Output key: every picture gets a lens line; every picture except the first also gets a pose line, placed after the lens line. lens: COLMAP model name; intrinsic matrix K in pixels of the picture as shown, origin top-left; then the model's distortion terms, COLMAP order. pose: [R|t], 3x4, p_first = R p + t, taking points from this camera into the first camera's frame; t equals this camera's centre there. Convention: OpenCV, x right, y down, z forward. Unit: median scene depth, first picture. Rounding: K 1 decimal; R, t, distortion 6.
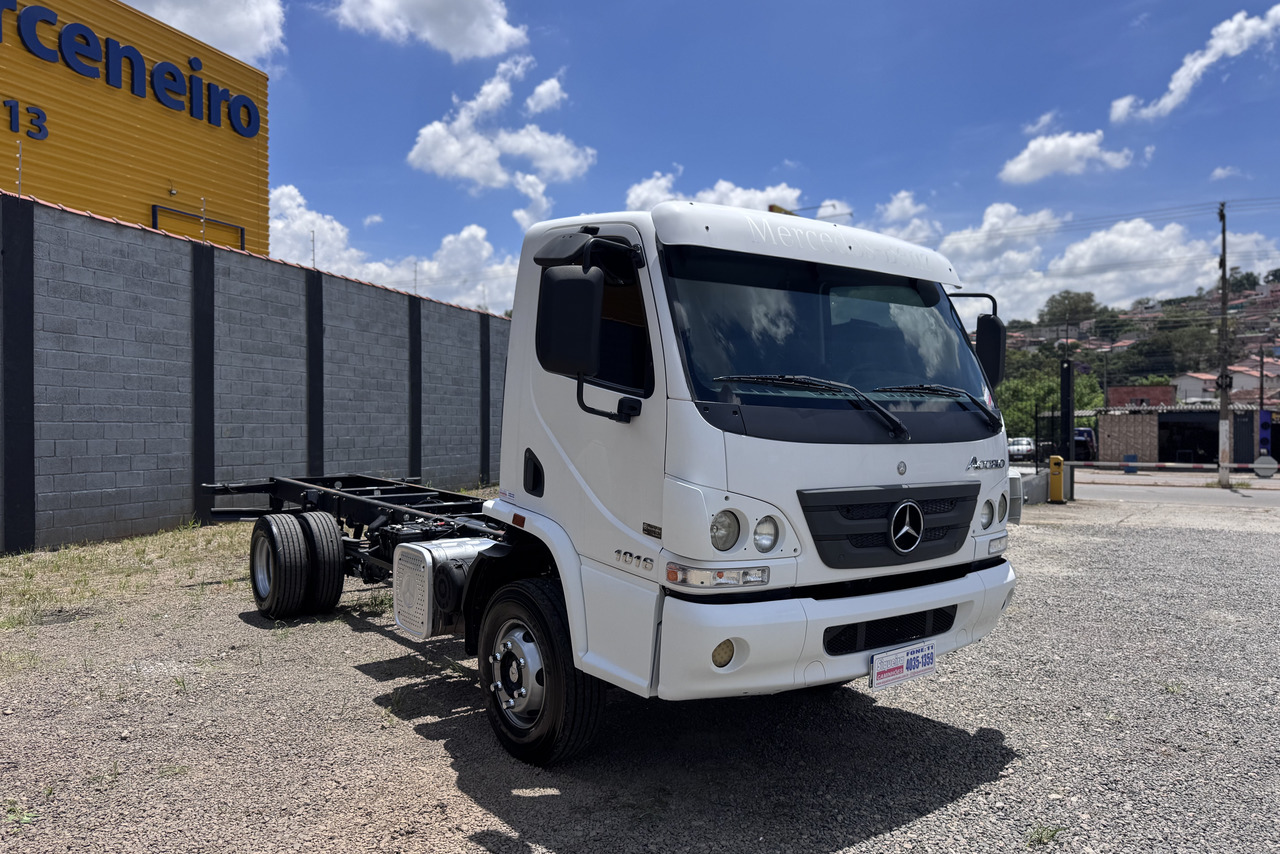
lens RADIAL K [[911.0, 0, 640.0], [0, 911.0, 427.0], [0, 0, 1]] dist [0.028909, -0.044942]
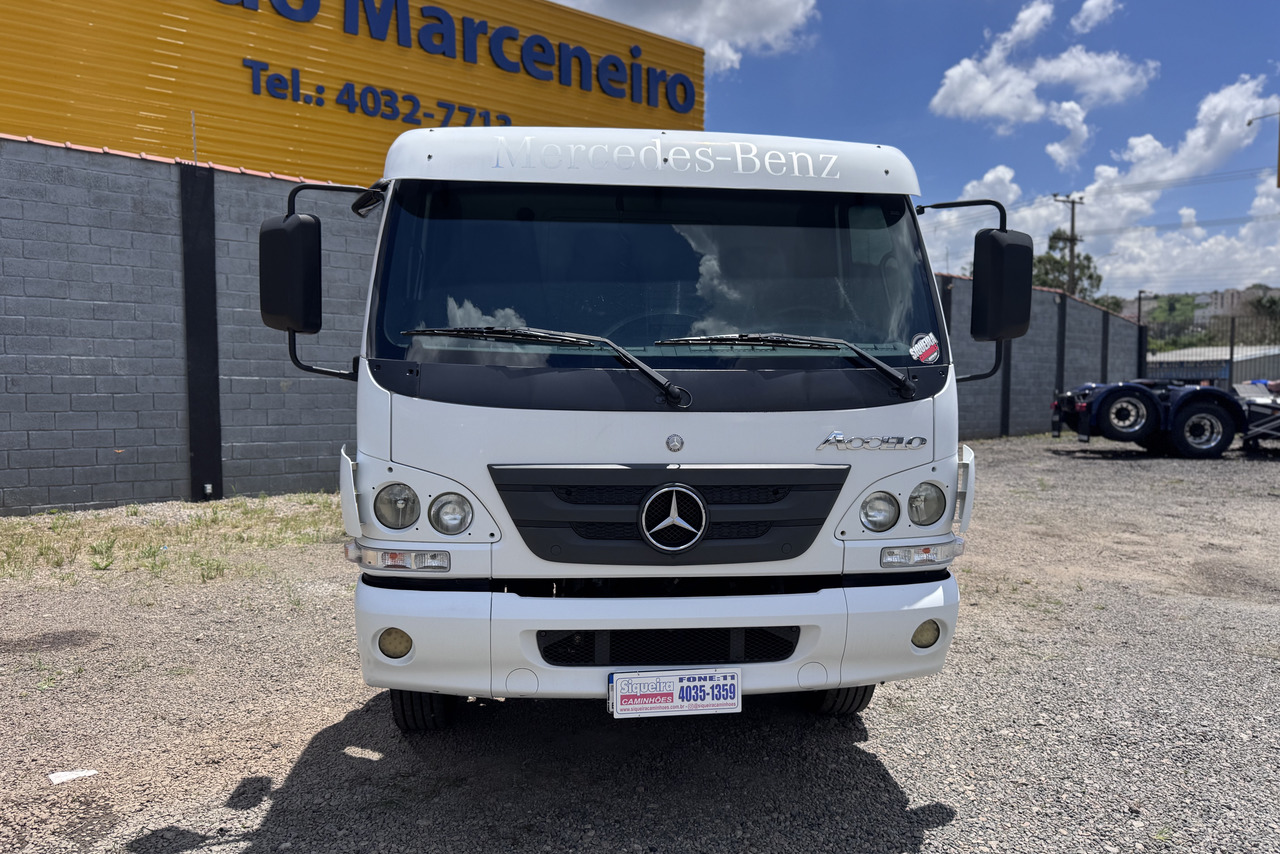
lens RADIAL K [[911.0, 0, 640.0], [0, 911.0, 427.0], [0, 0, 1]] dist [0.028909, -0.044942]
pose [[0.854173, 0.027434, -0.519265, 0.590781], [-0.002413, 0.998806, 0.048800, -0.005458], [0.519983, -0.040430, 0.853219, 0.287734]]
